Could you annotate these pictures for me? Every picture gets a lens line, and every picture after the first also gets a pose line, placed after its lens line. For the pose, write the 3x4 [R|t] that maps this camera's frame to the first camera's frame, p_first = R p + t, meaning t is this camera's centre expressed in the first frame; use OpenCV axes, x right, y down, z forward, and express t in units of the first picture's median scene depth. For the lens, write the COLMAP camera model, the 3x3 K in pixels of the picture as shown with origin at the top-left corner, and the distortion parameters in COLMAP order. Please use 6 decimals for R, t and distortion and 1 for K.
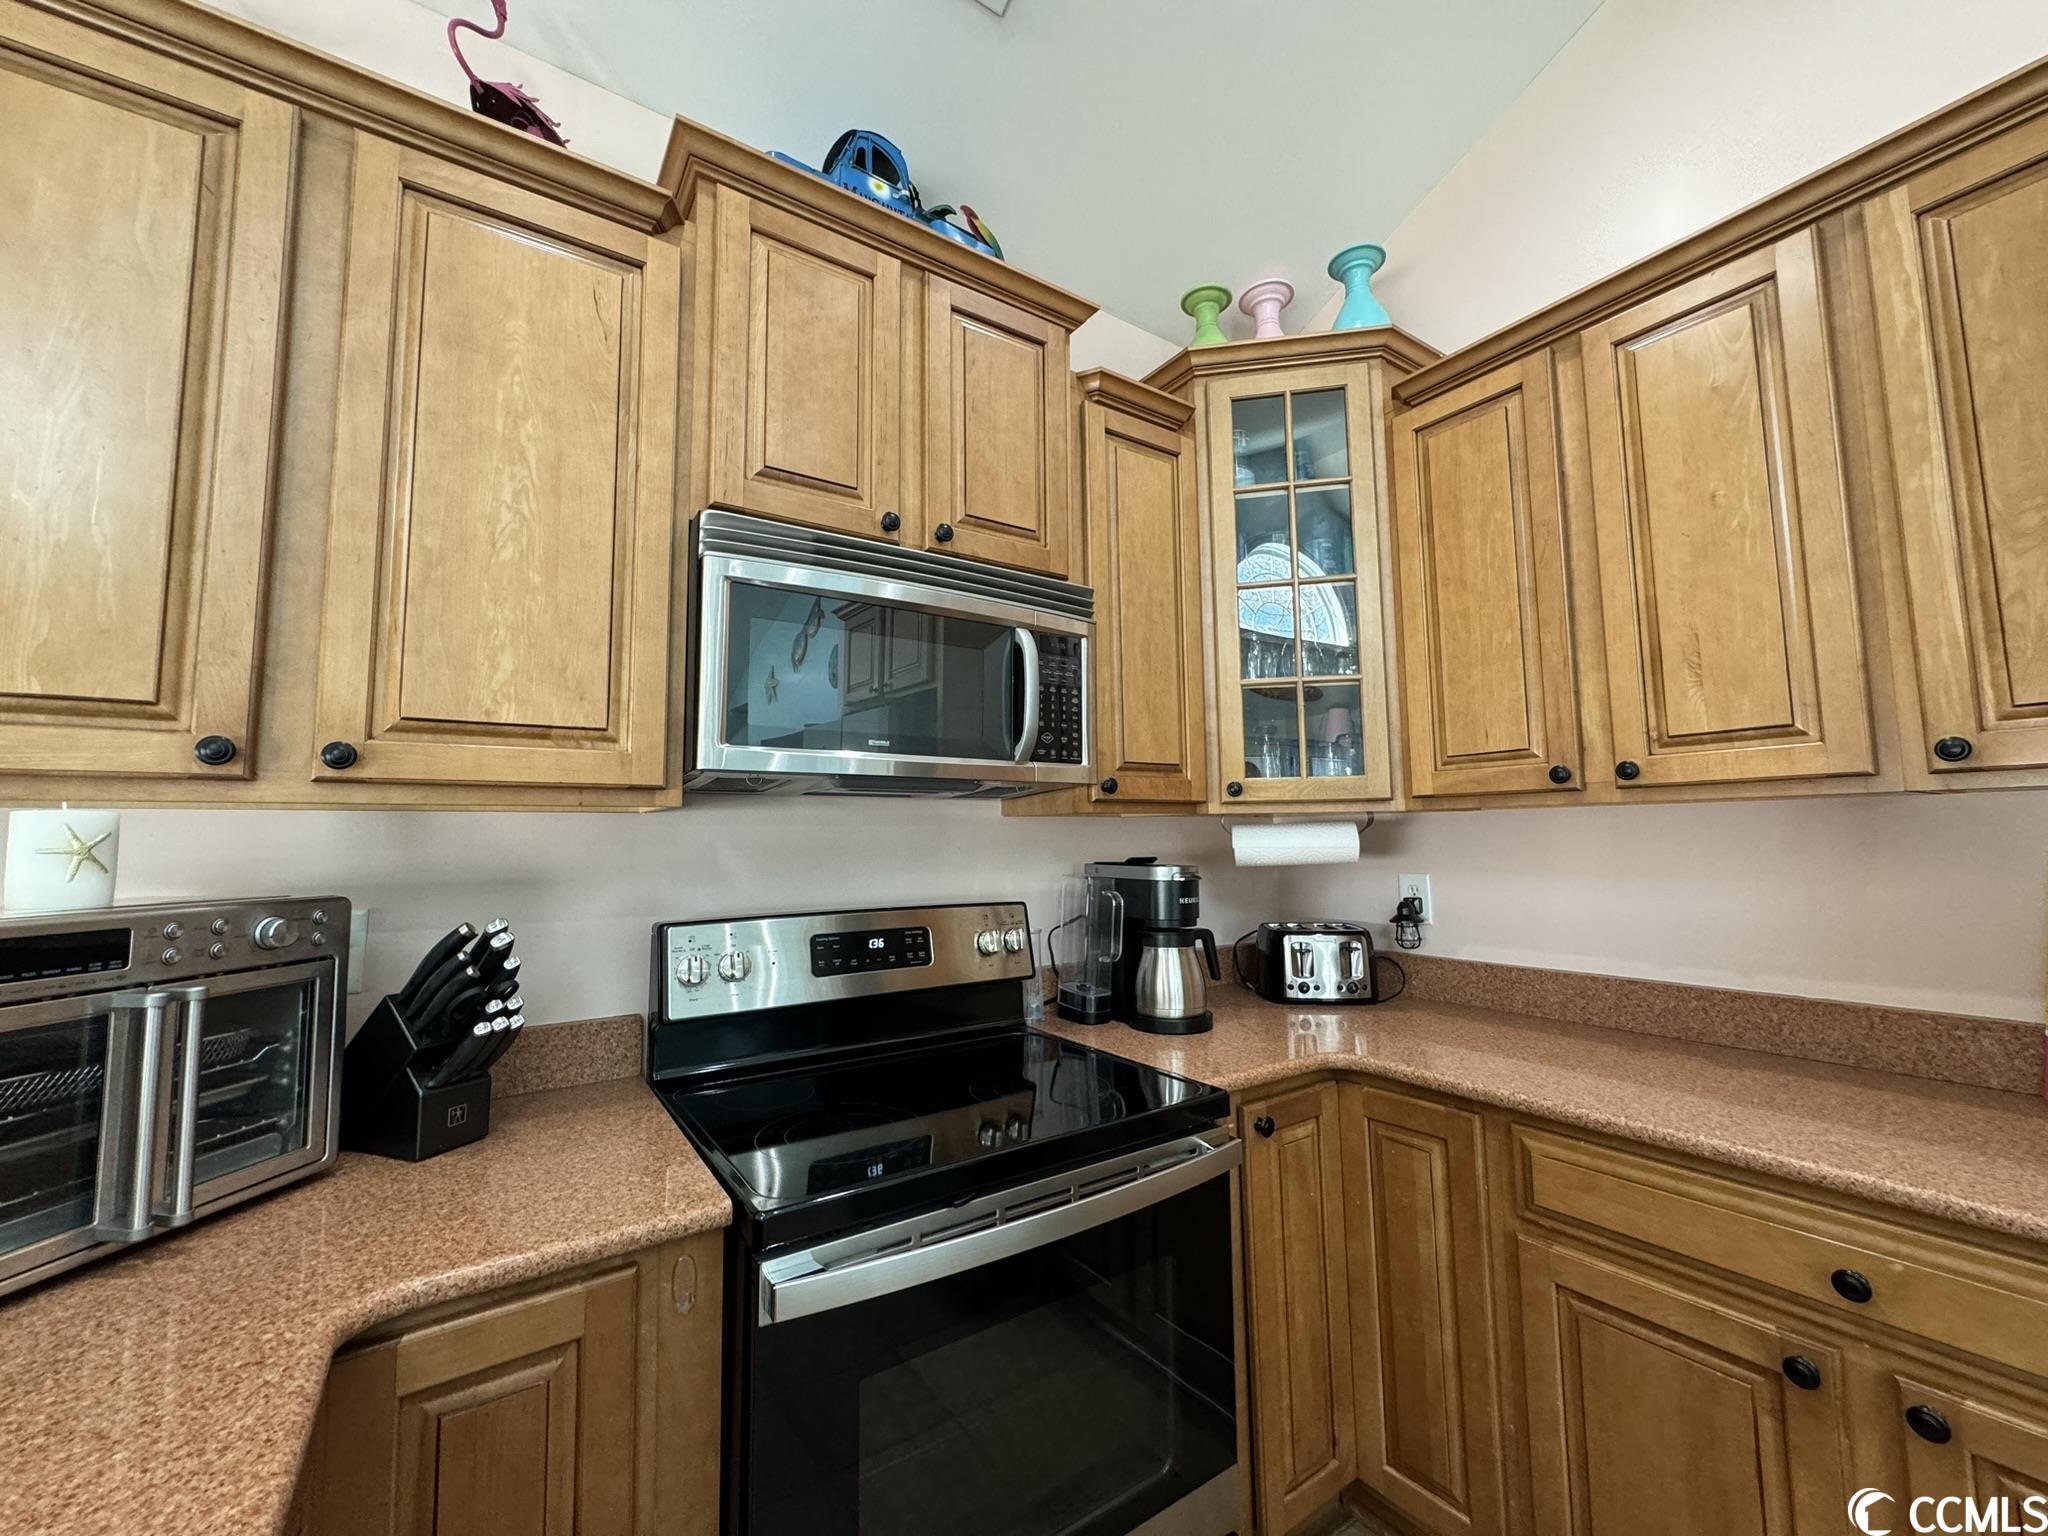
lens RADIAL K [[815.1, 0, 1024.0], [0, 815.1, 768.0], [0, 0, 1]] dist [-0.001435, 0.000225]
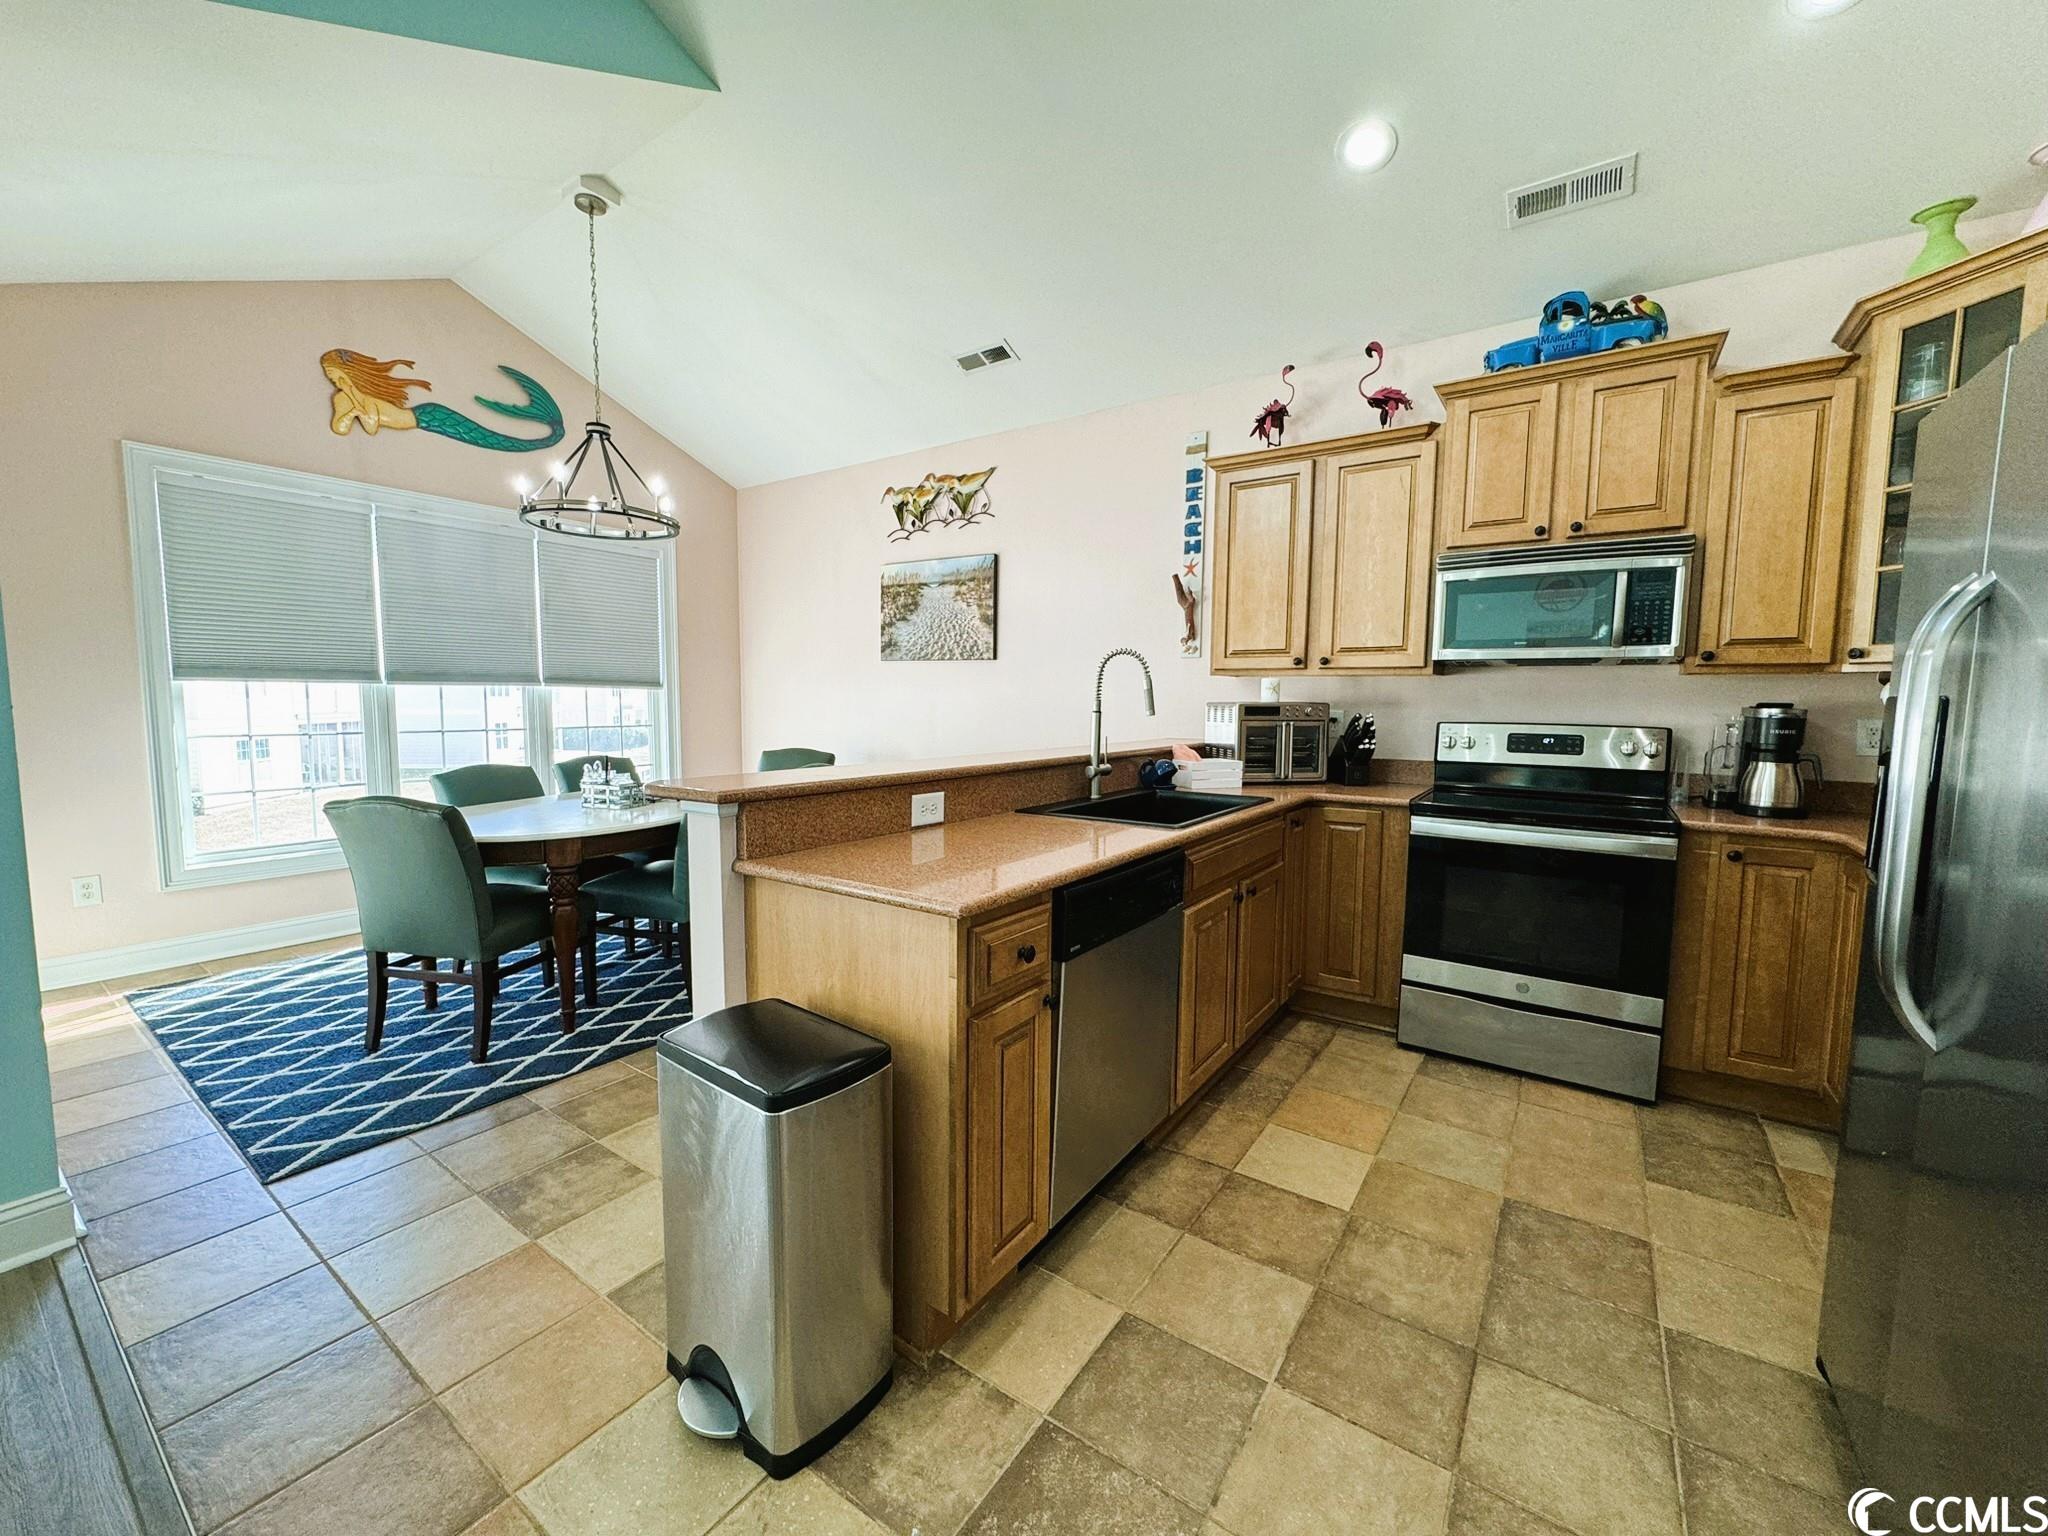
lens RADIAL K [[810.9, 0, 1024.0], [0, 810.9, 768.0], [0, 0, 1]] dist [-0.001271, 0.000123]
pose [[0.359740, 0.099051, -0.927780, 1.290218], [0.069297, 0.988767, 0.132431, -0.074397], [0.930476, -0.111933, 0.348835, -0.951777]]
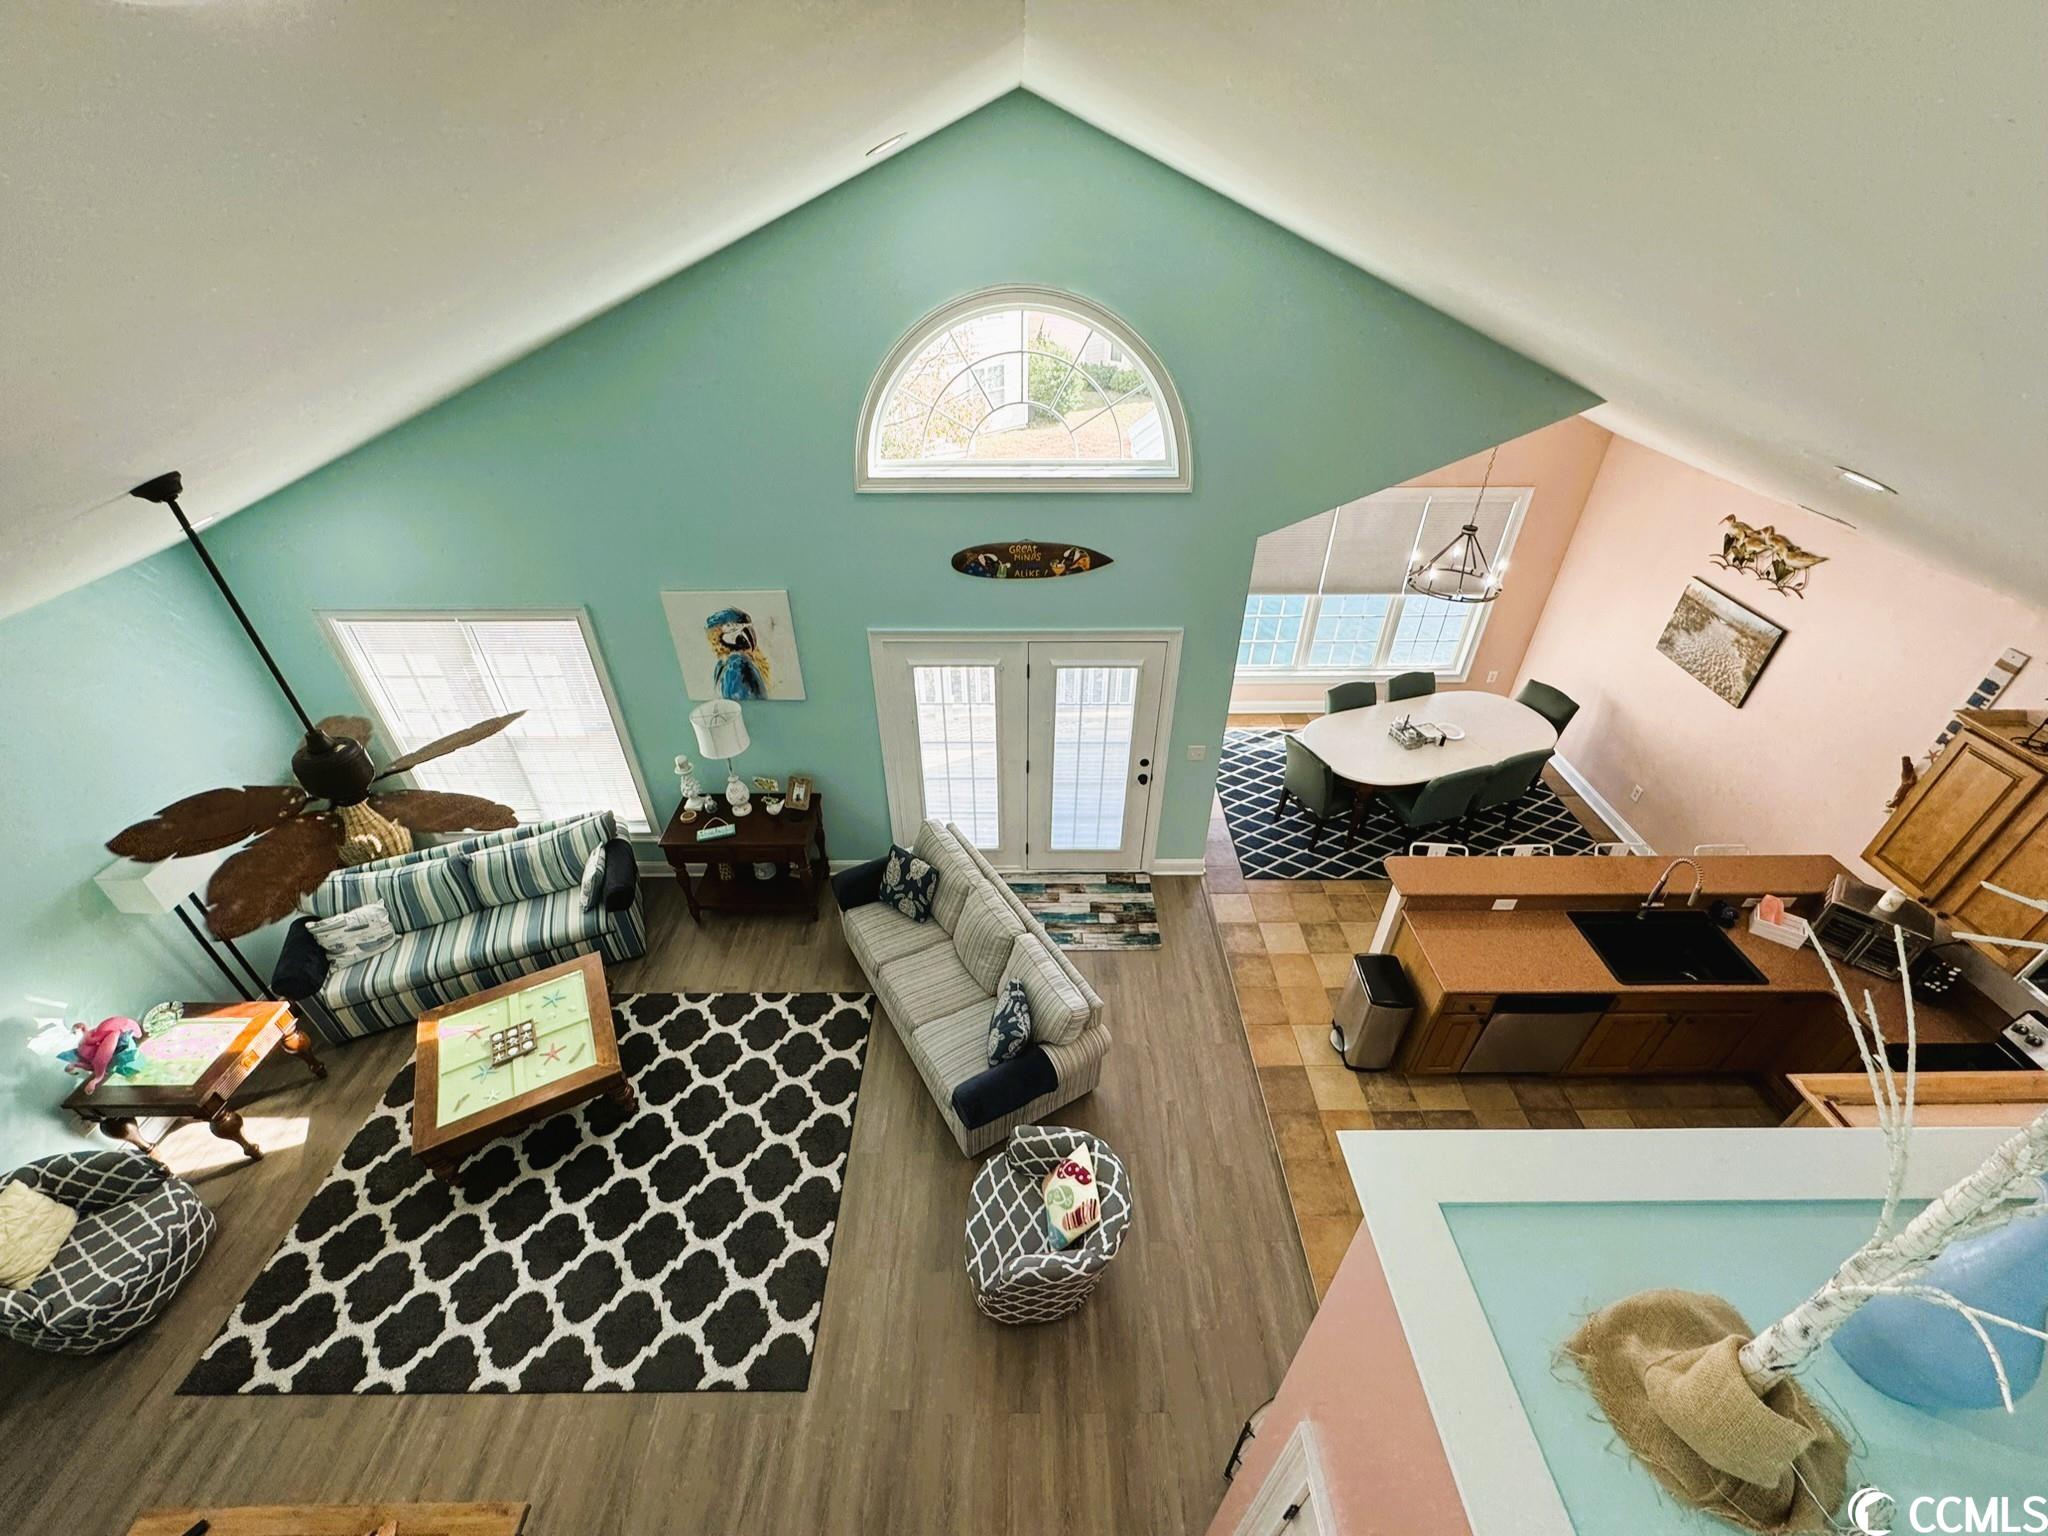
lens RADIAL K [[815.1, 0, 1024.0], [0, 815.1, 768.0], [0, 0, 1]] dist [-0.001435, 0.000225]
pose [[-0.555819, 0.495026, -0.667843, 2.903371], [0.082882, 0.832365, 0.547996, -2.297870], [0.827161, 0.249234, -0.503673, -0.684486]]
